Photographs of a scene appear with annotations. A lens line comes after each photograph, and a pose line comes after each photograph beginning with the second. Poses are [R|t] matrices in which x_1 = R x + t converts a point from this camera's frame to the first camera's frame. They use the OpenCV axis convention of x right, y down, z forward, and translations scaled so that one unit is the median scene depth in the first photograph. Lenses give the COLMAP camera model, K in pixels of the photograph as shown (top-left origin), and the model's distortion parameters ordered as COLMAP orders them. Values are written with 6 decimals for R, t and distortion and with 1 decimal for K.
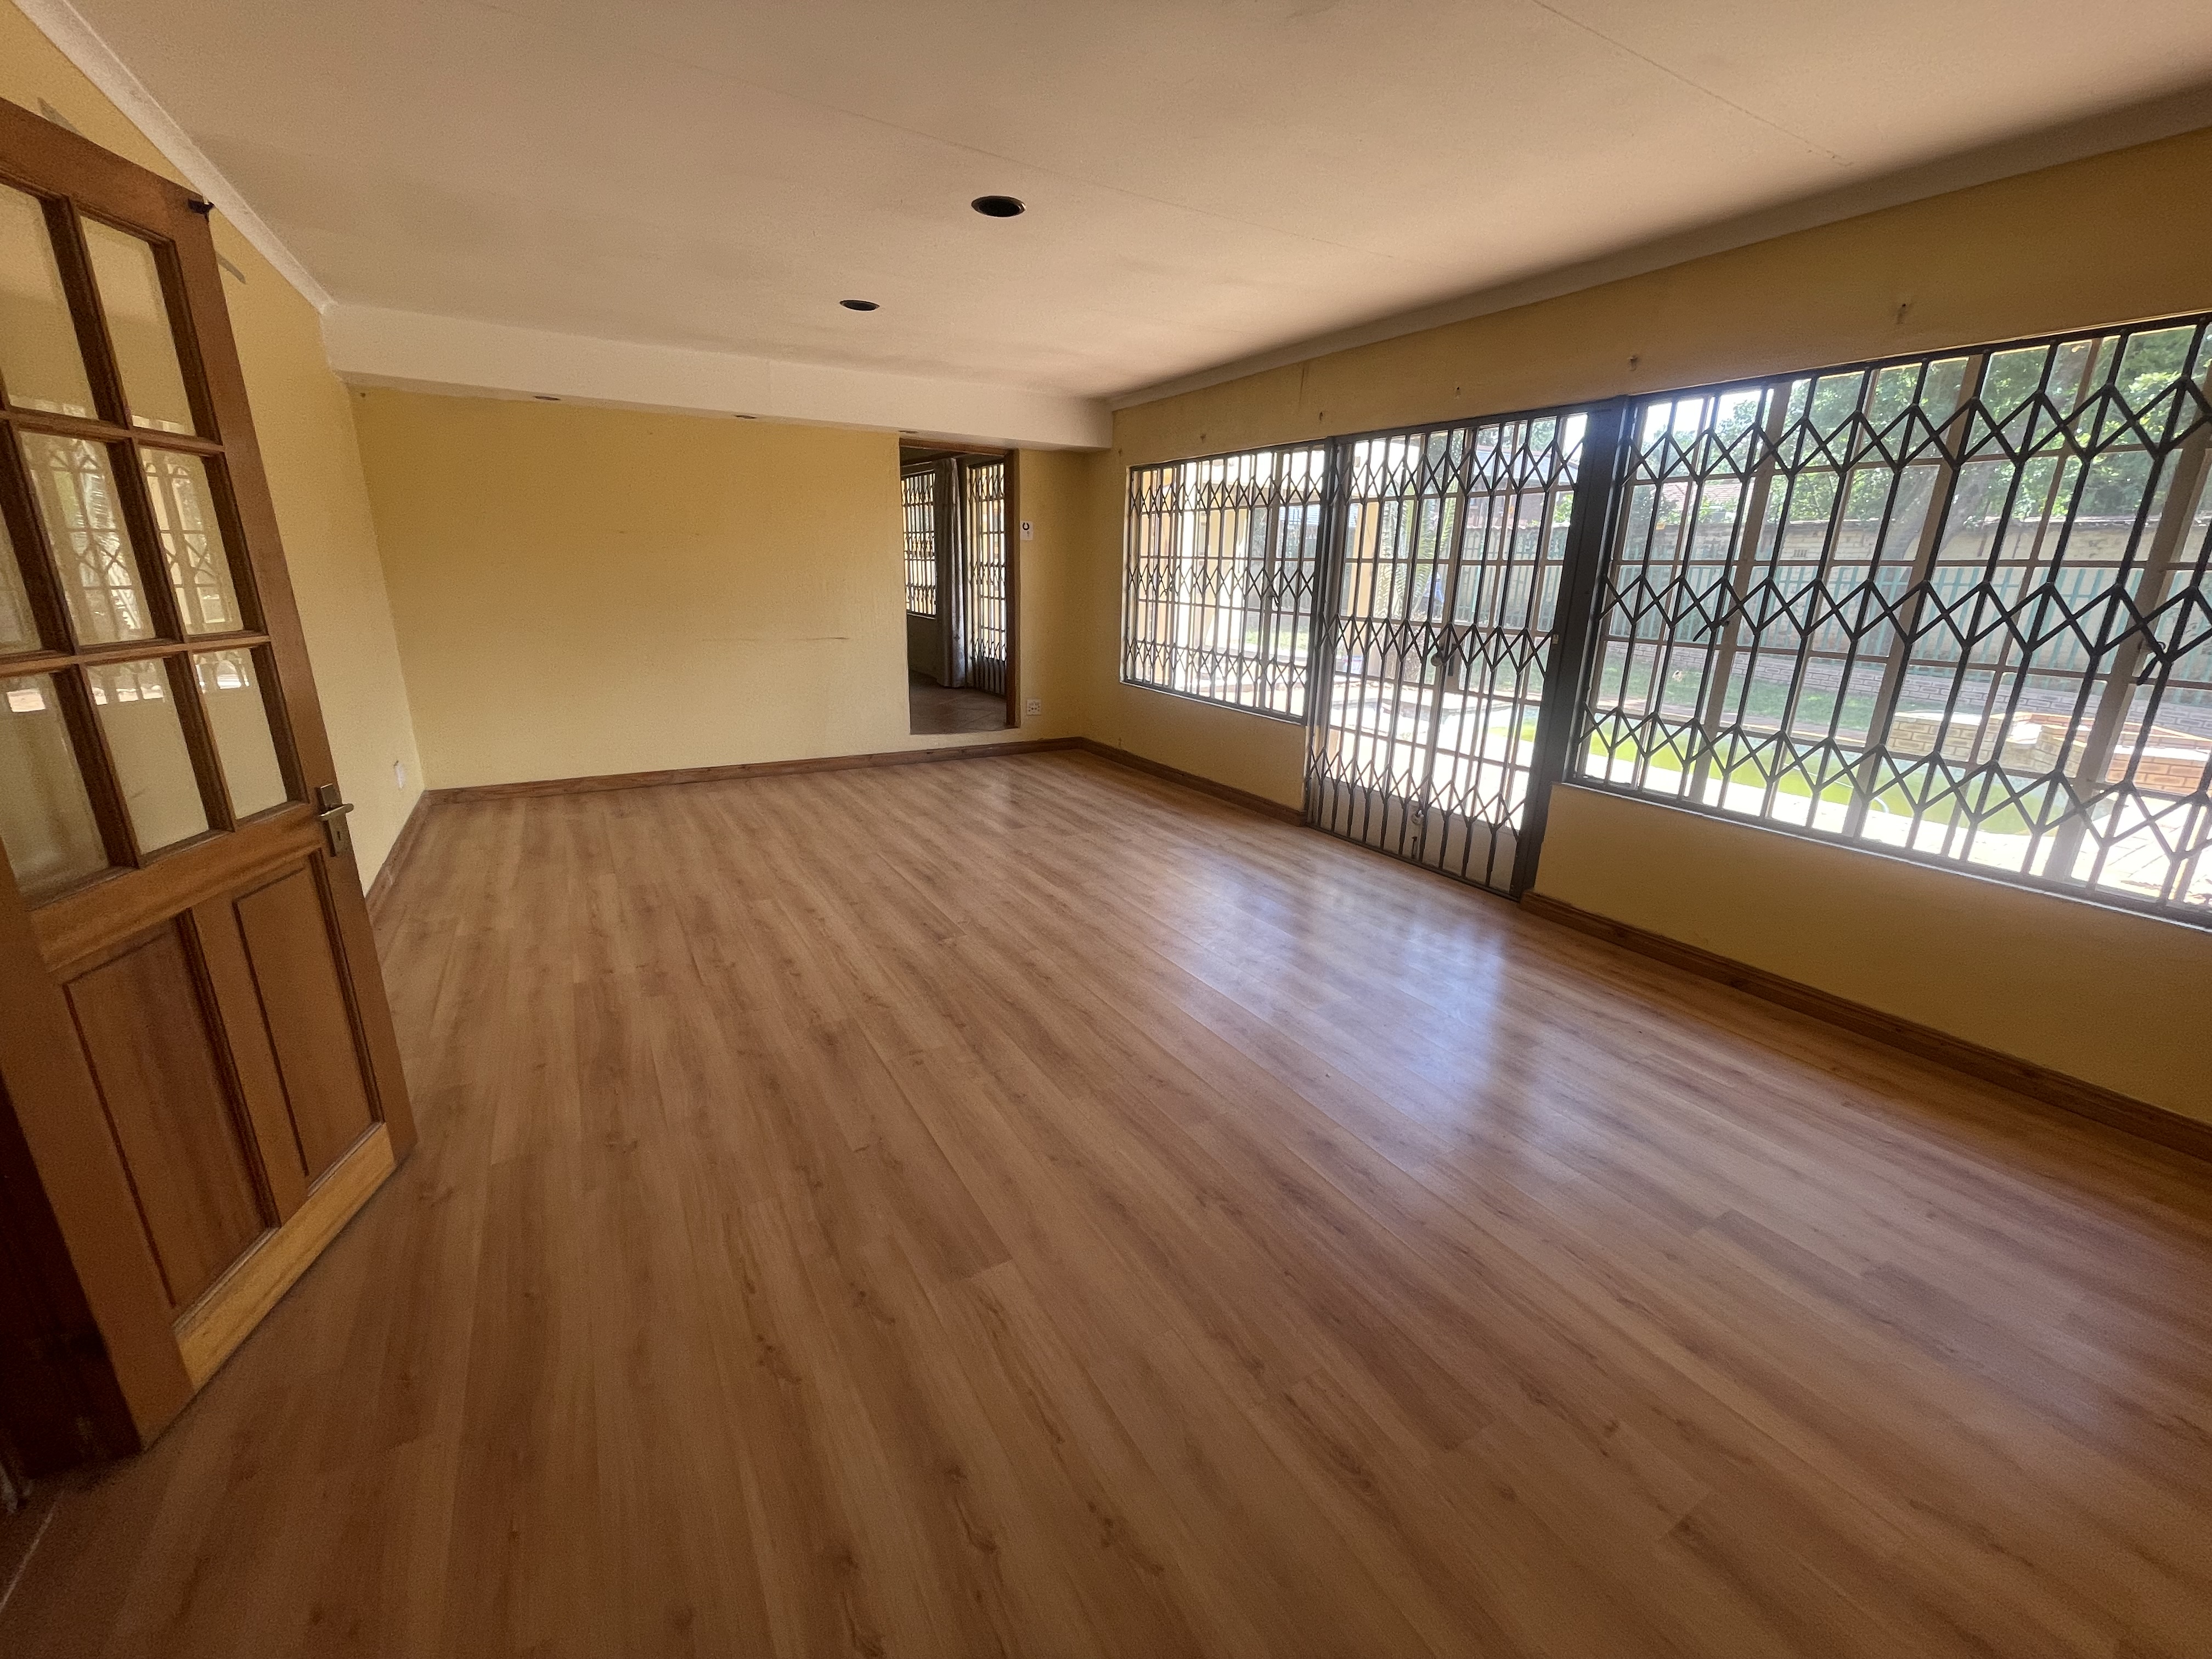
lens RADIAL K [[896.5, 0, 1119.0], [0, 896.5, 827.2], [0, 0, 1]] dist [-0.004802, 0.001728]
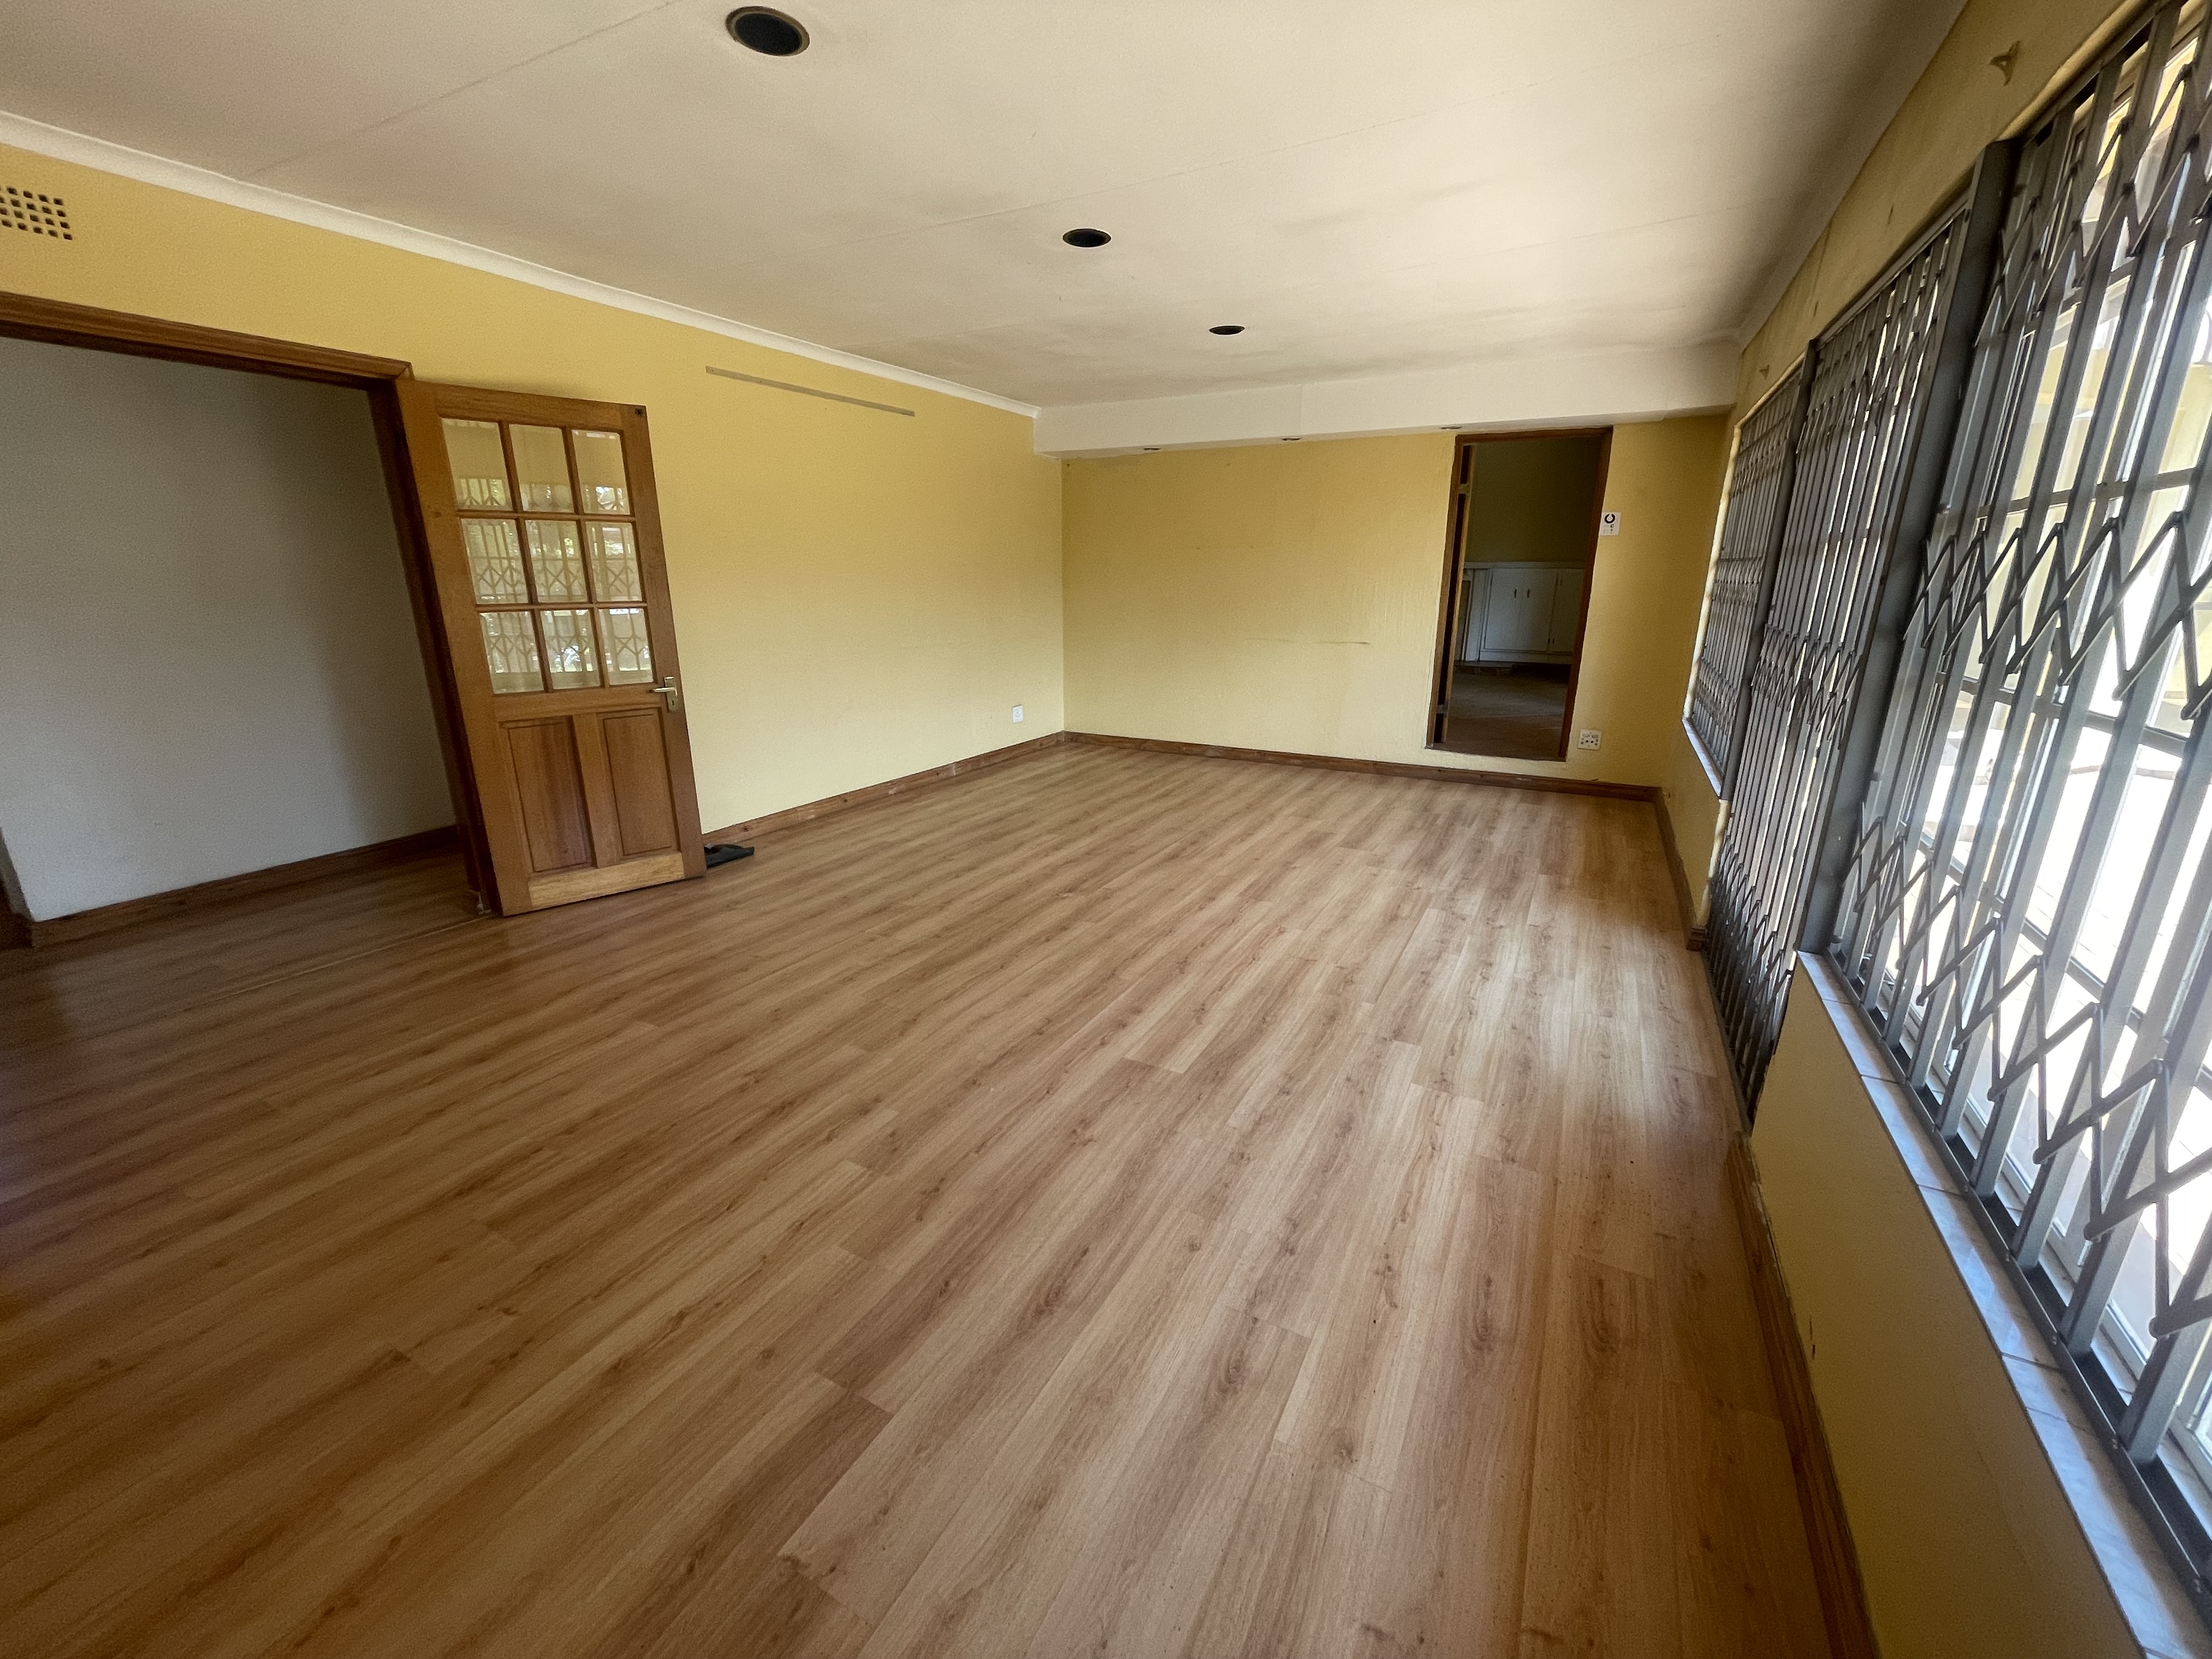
lens RADIAL K [[896.5, 0, 1106.1], [0, 896.5, 829.6], [0, 0, 1]] dist [-0.004802, 0.001728]
pose [[0.510691, 0.215793, -0.832243, 0.718929], [-0.229053, 0.967154, 0.110220, -0.084493], [0.828691, 0.134340, 0.543345, 0.385013]]
